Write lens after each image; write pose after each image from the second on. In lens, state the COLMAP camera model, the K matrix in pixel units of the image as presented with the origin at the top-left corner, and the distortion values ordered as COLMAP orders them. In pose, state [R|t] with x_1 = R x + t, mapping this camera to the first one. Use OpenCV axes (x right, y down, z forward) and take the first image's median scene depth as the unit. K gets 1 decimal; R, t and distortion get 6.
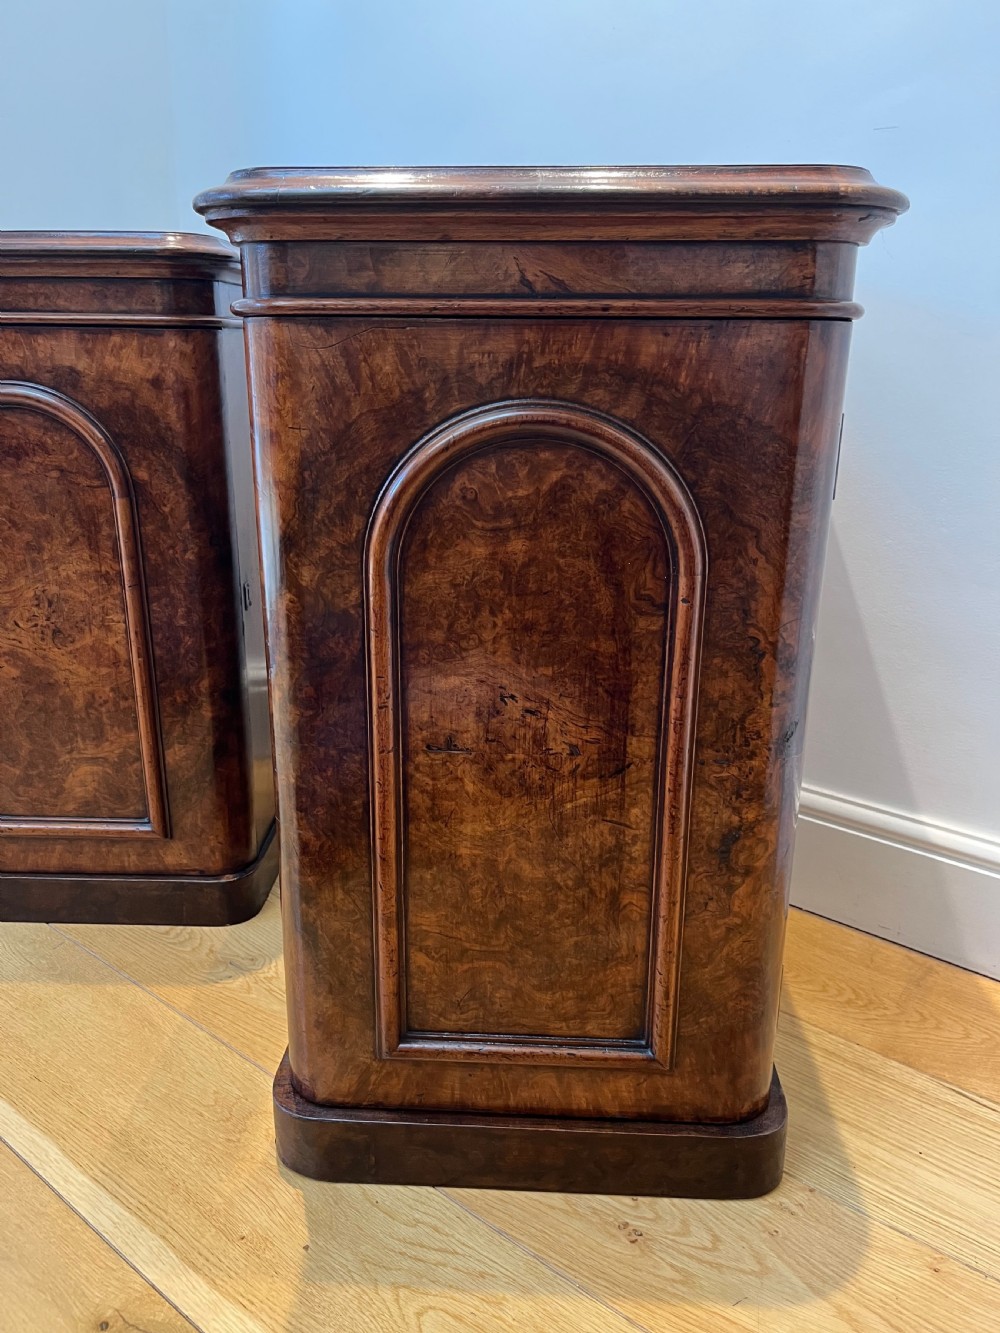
lens RADIAL K [[1068.8, 0, 497.2], [0, 1068.8, 690.7], [0, 0, 1]] dist [0.045430, -0.057833]
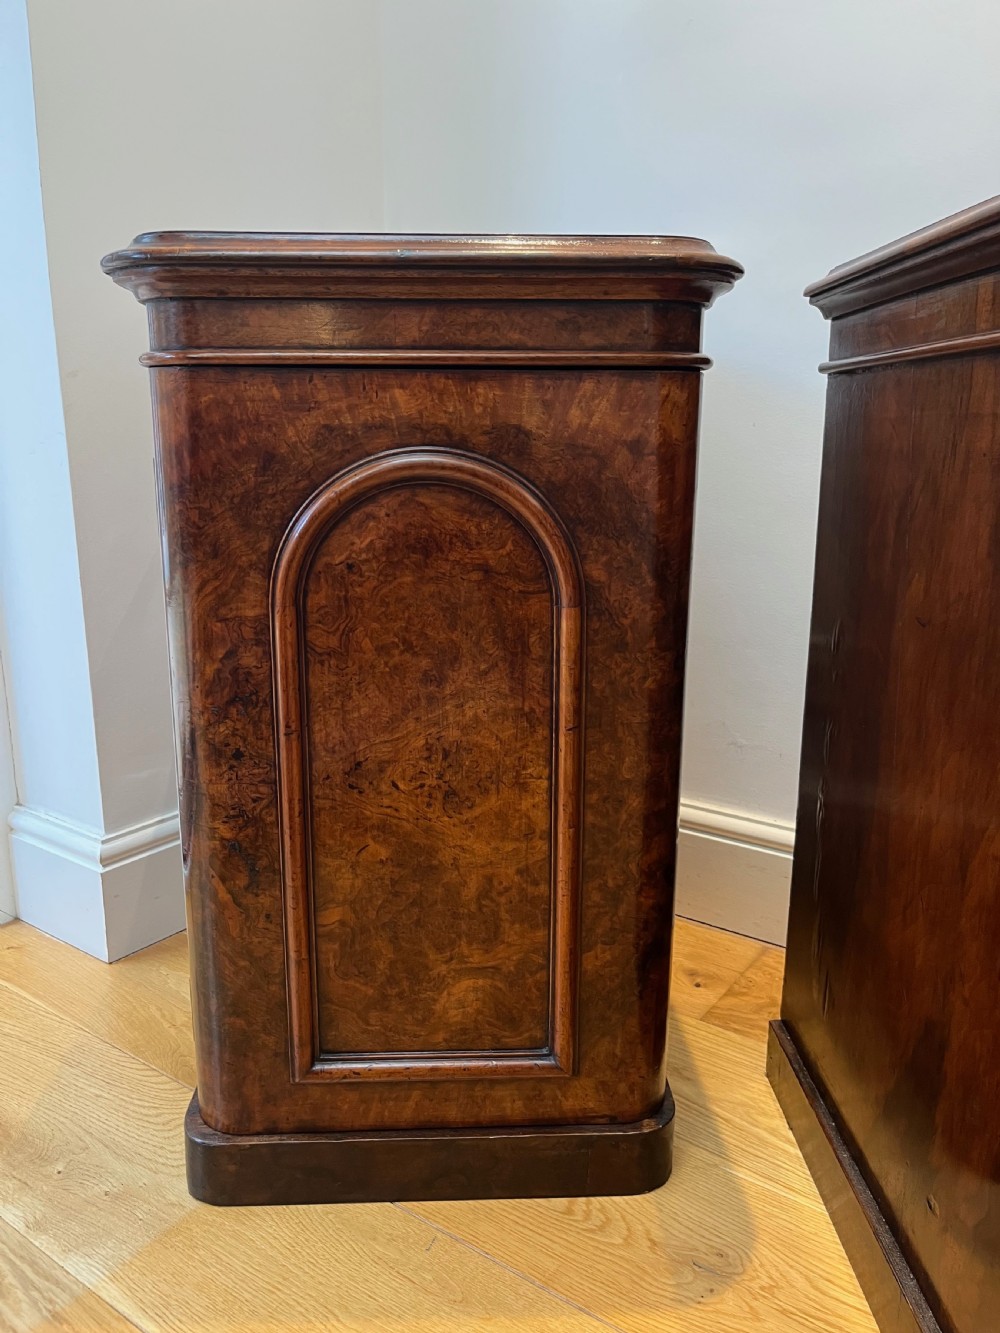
lens RADIAL K [[1068.8, 0, 494.7], [0, 1068.8, 685.0], [0, 0, 1]] dist [0.045430, -0.057833]
pose [[0.997327, -0.022529, 0.069511, -0.467832], [0.027750, 0.996792, -0.075072, -0.079702], [-0.067597, 0.076800, 0.994752, 0.318655]]
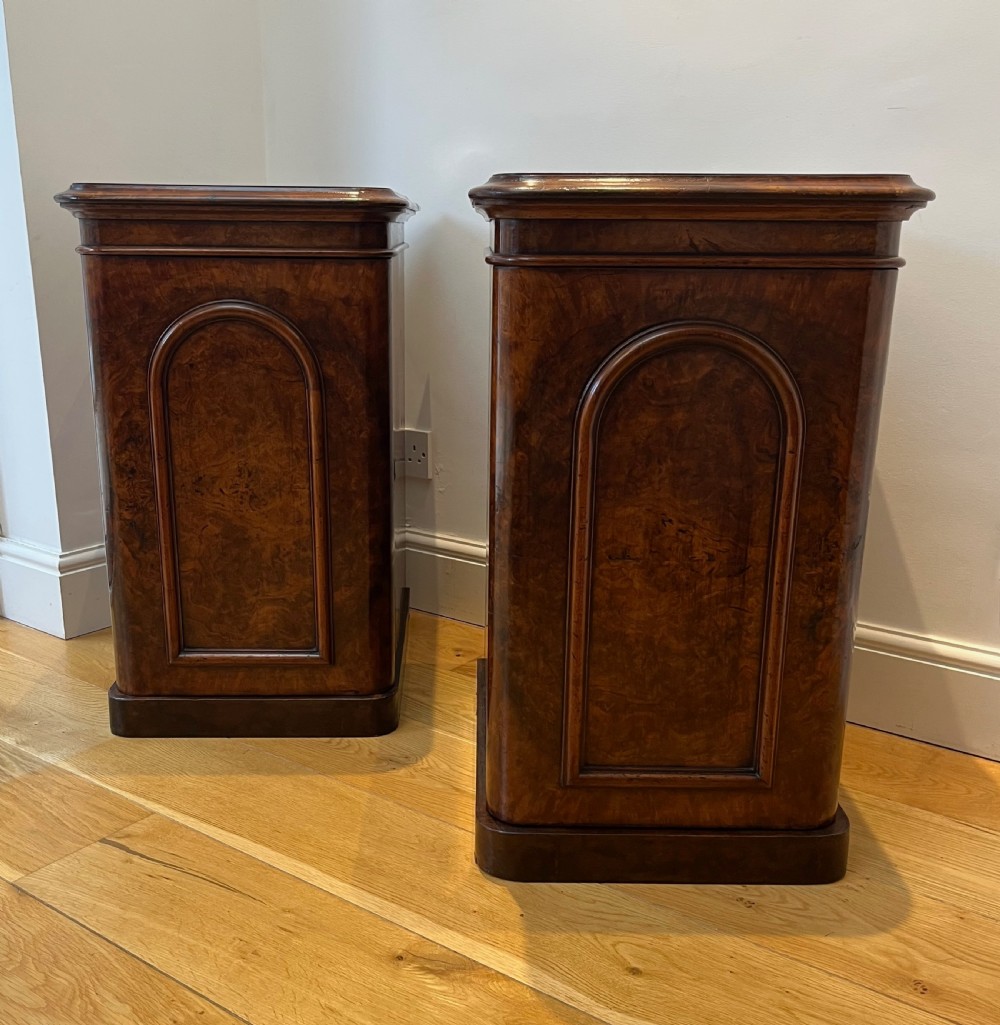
lens RADIAL K [[1179.4, 0, 484.6], [0, 1179.4, 587.1], [0, 0, 1]] dist [0.041740, 0.000000]
pose [[0.998349, -0.013387, 0.055861, -0.238234], [0.014500, 0.999703, -0.019567, 0.089909], [-0.055583, 0.020344, 0.998247, -0.431492]]
